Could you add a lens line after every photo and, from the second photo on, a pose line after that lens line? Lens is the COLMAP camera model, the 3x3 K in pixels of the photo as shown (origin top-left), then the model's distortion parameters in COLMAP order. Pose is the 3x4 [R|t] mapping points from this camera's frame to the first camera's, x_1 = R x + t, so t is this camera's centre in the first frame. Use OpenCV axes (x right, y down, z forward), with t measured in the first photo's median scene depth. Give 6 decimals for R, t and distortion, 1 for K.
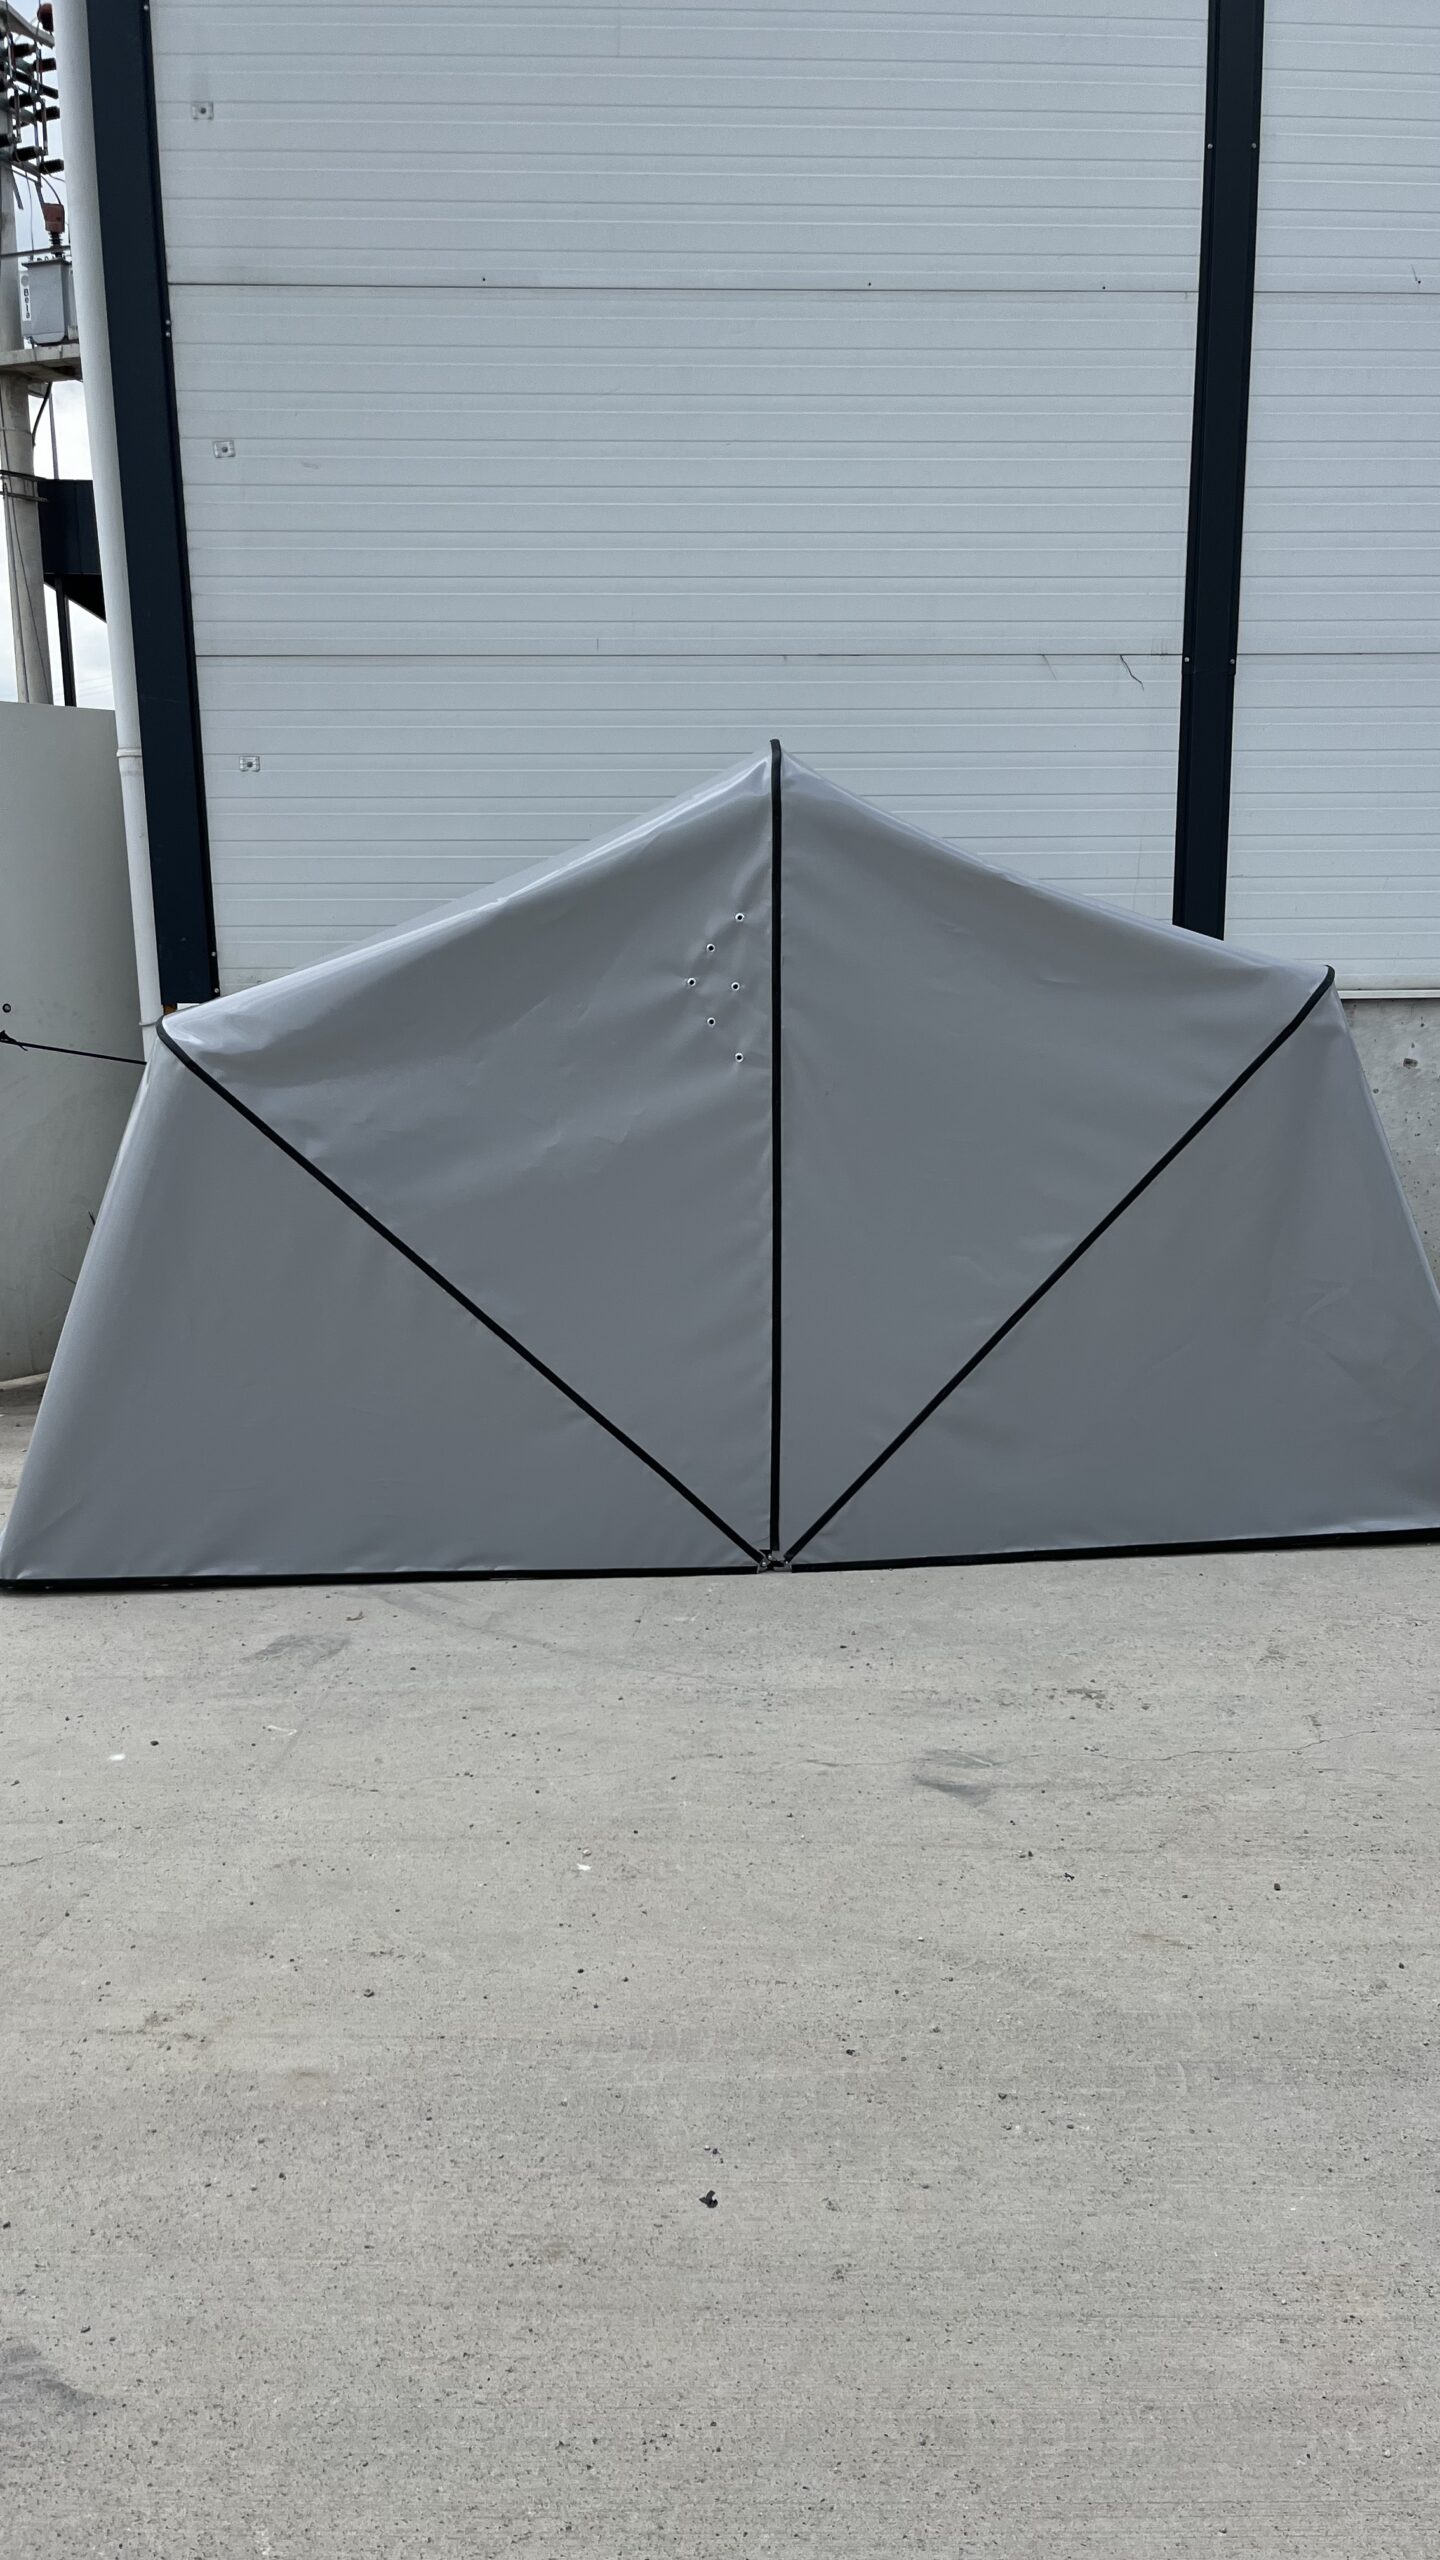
lens RADIAL K [[1957.6, 0, 697.6], [0, 1957.6, 1270.2], [0, 0, 1]] dist [0.032536, -0.046324]
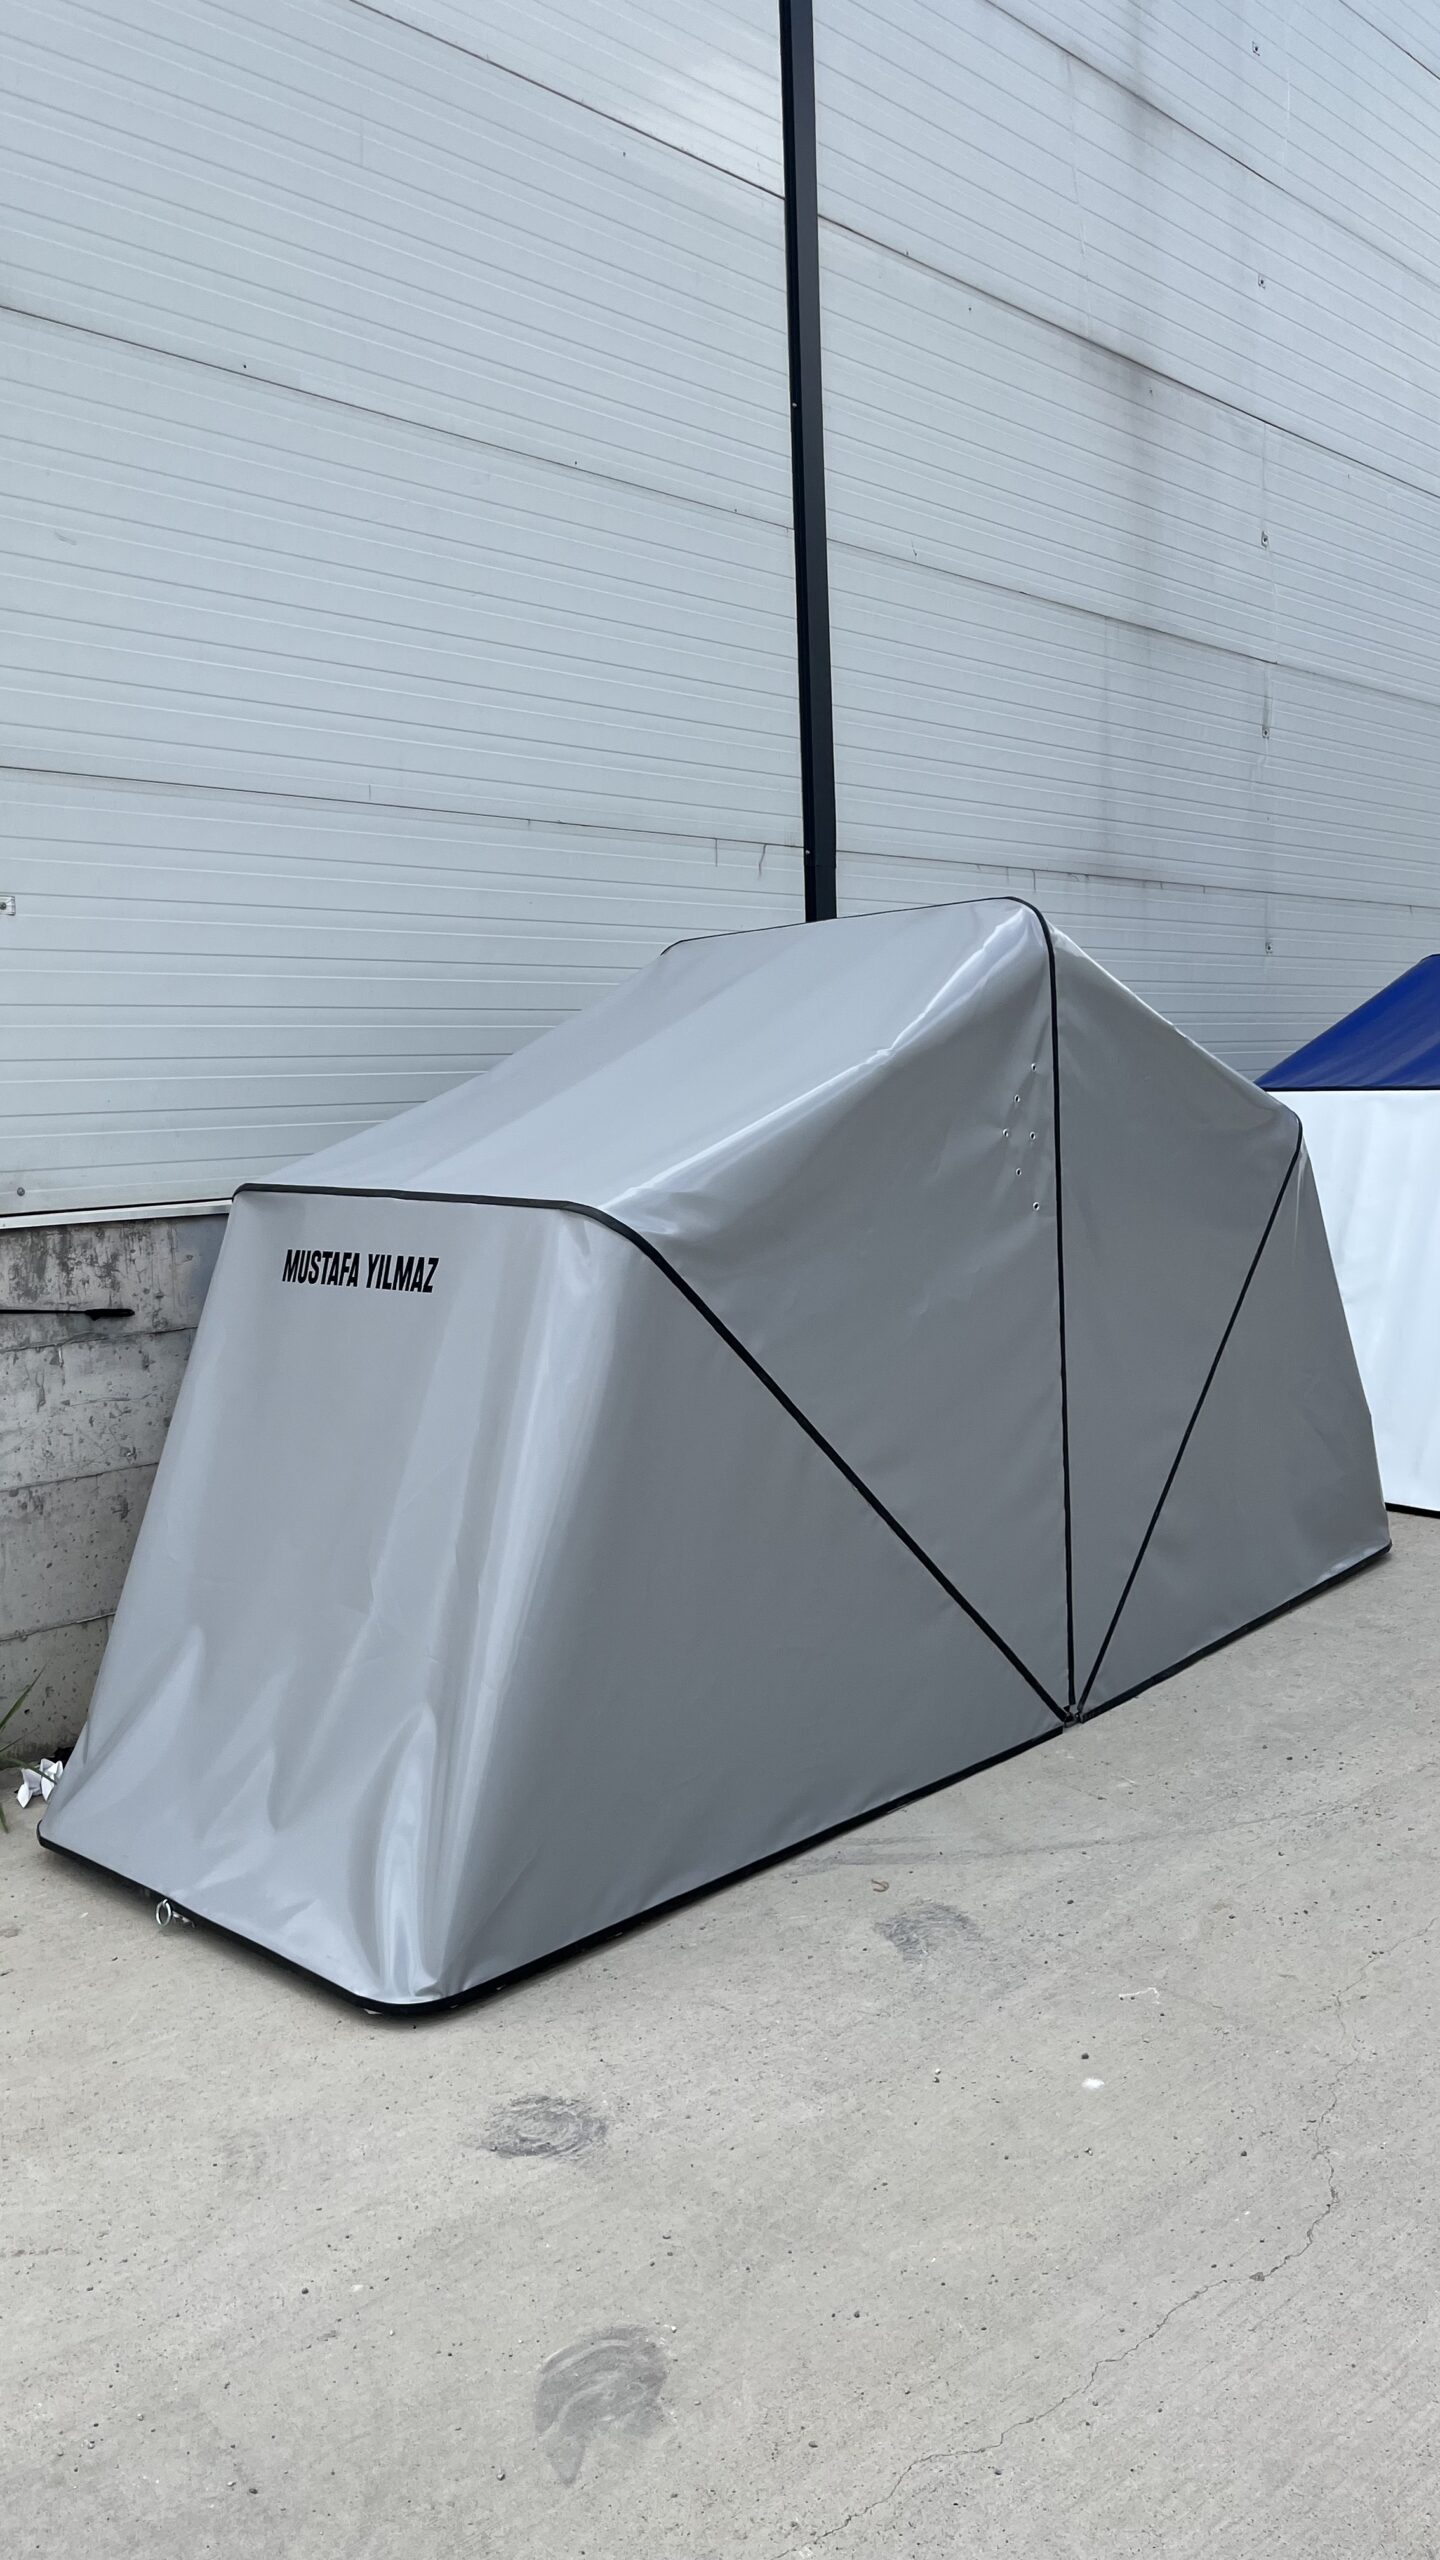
lens RADIAL K [[1957.6, 0, 712.8], [0, 1957.6, 1261.0], [0, 0, 1]] dist [0.032536, -0.046324]
pose [[0.719172, -0.078830, 0.690346, -0.586527], [0.156012, 0.986495, -0.049880, -0.043111], [-0.677091, 0.143575, 0.721758, 0.297067]]
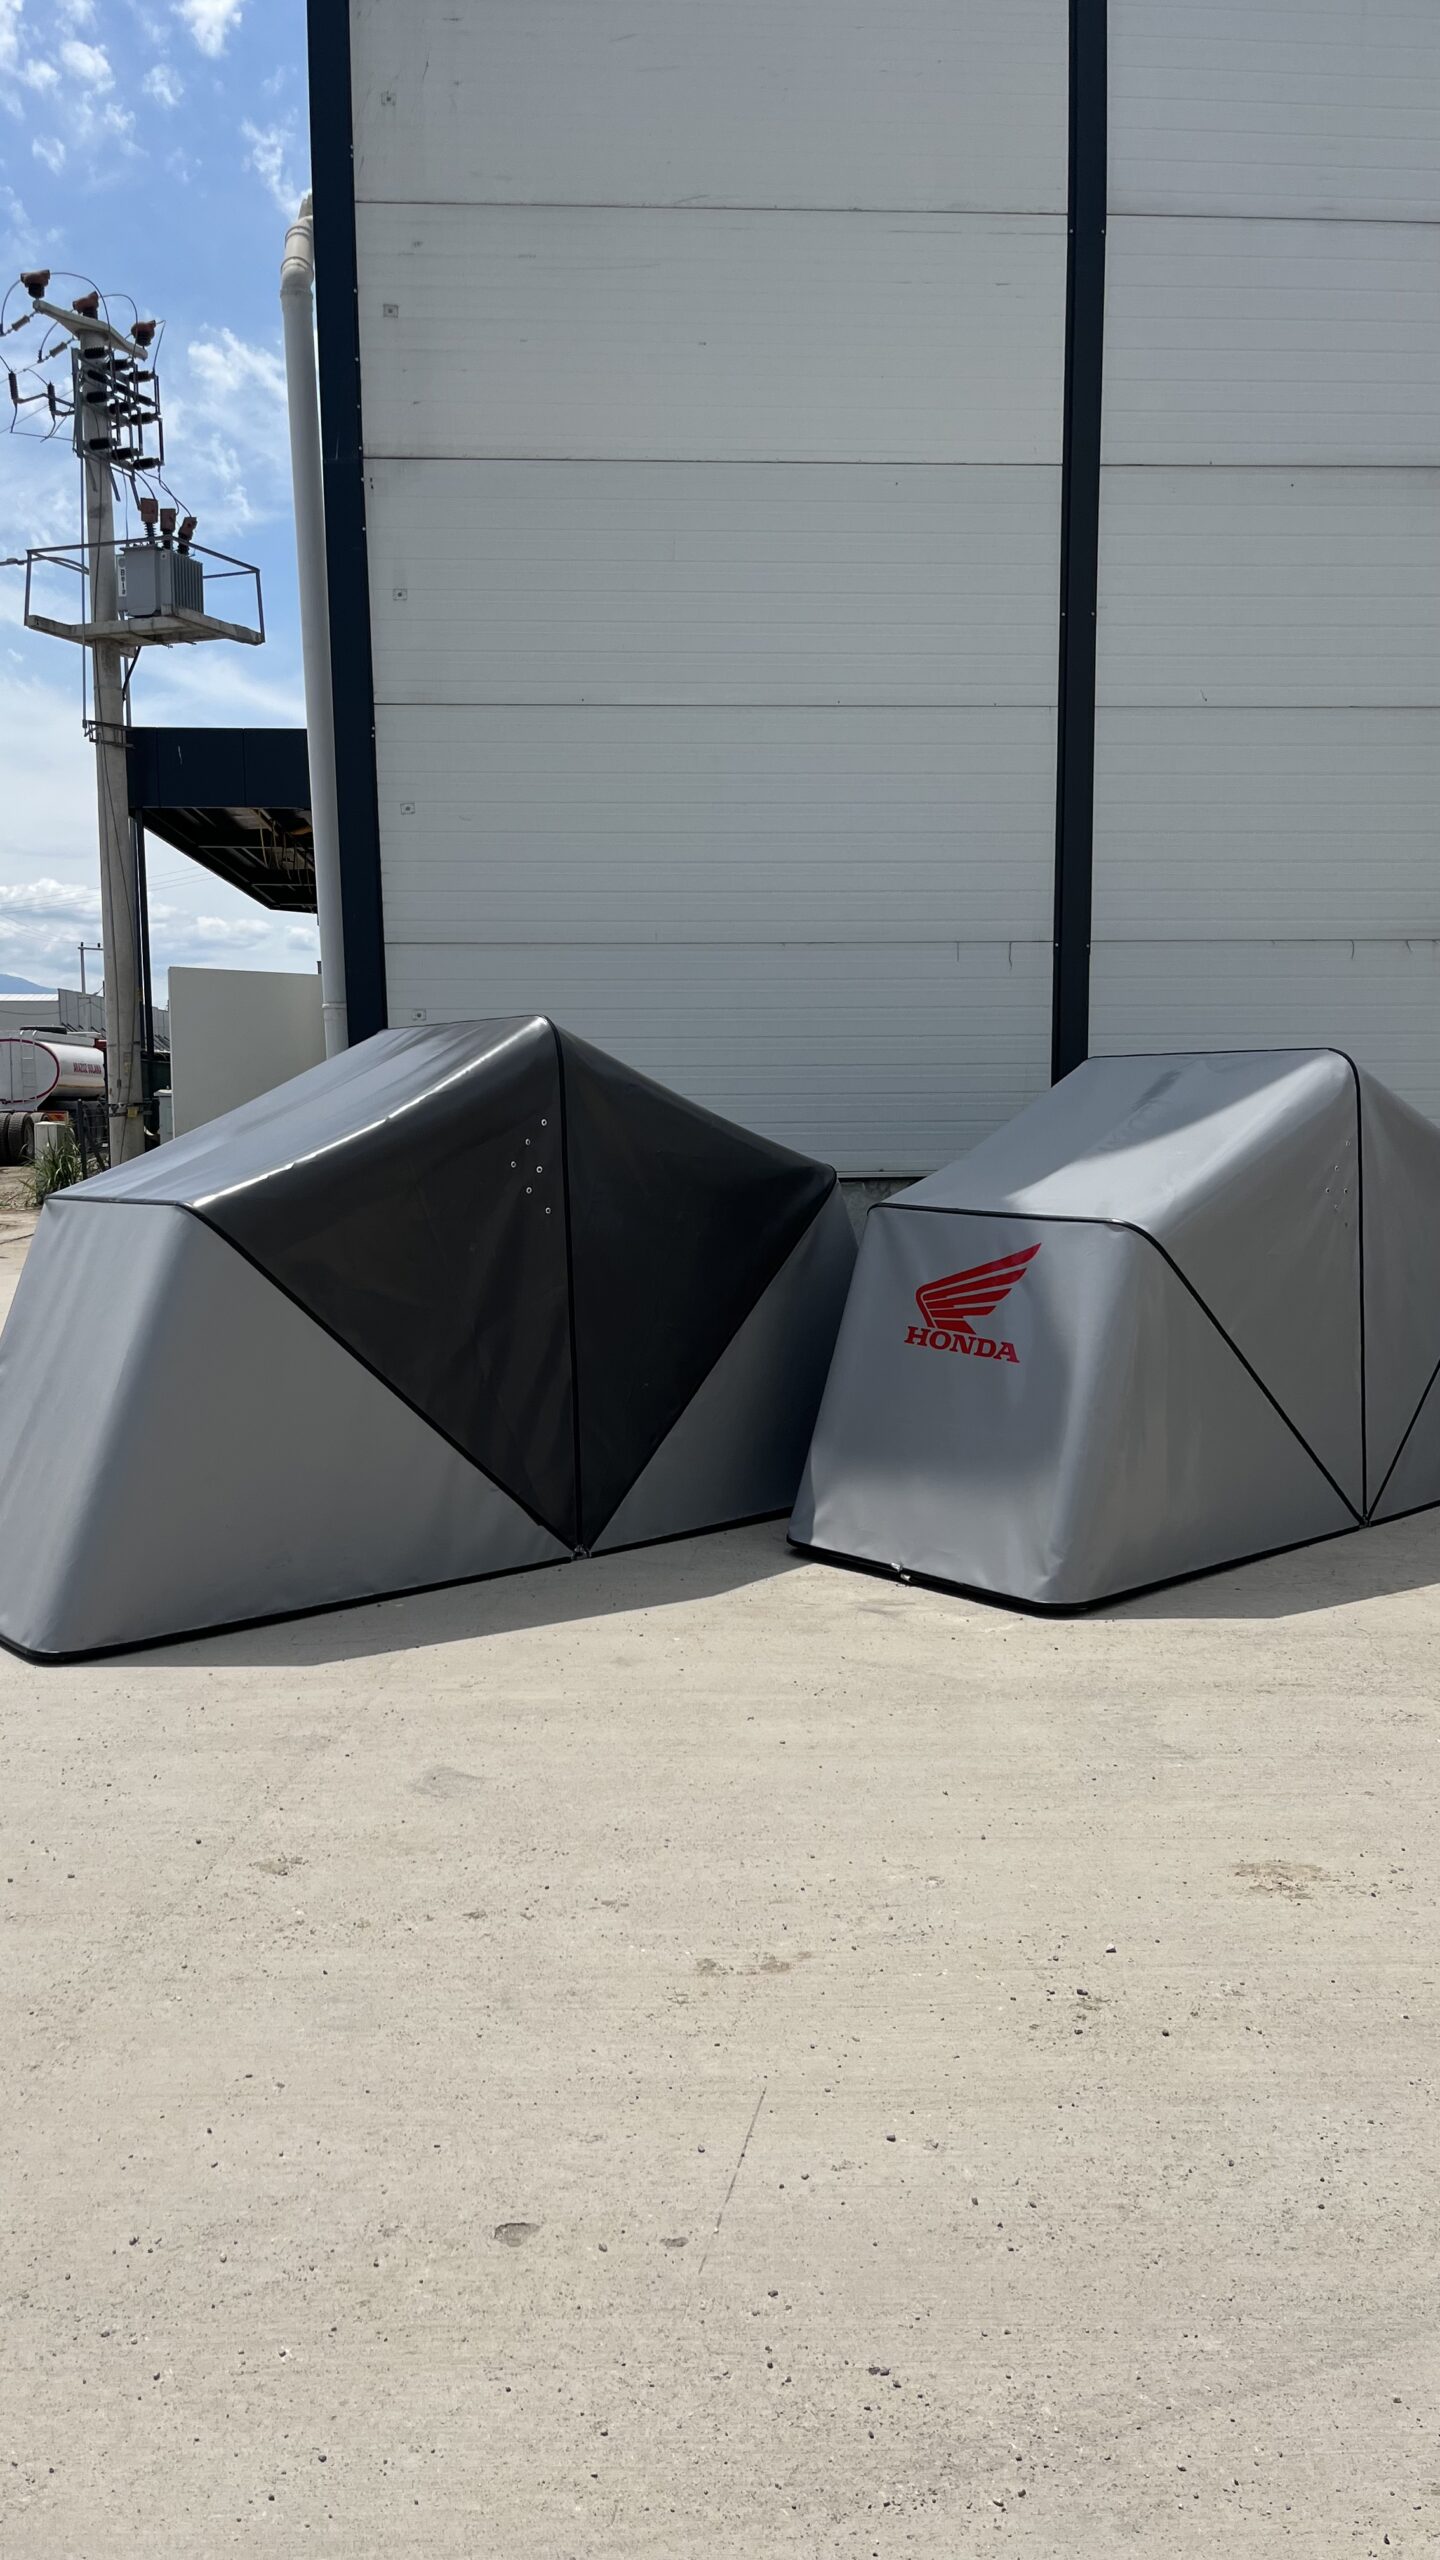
lens RADIAL K [[1957.6, 0, 718.5], [0, 1957.6, 1300.9], [0, 0, 1]] dist [0.032536, -0.046324]
pose [[0.999950, -0.000753, 0.009979, -0.020245], [0.001529, 0.996952, -0.077996, 0.072319], [-0.009890, 0.078008, 0.996904, -0.463806]]
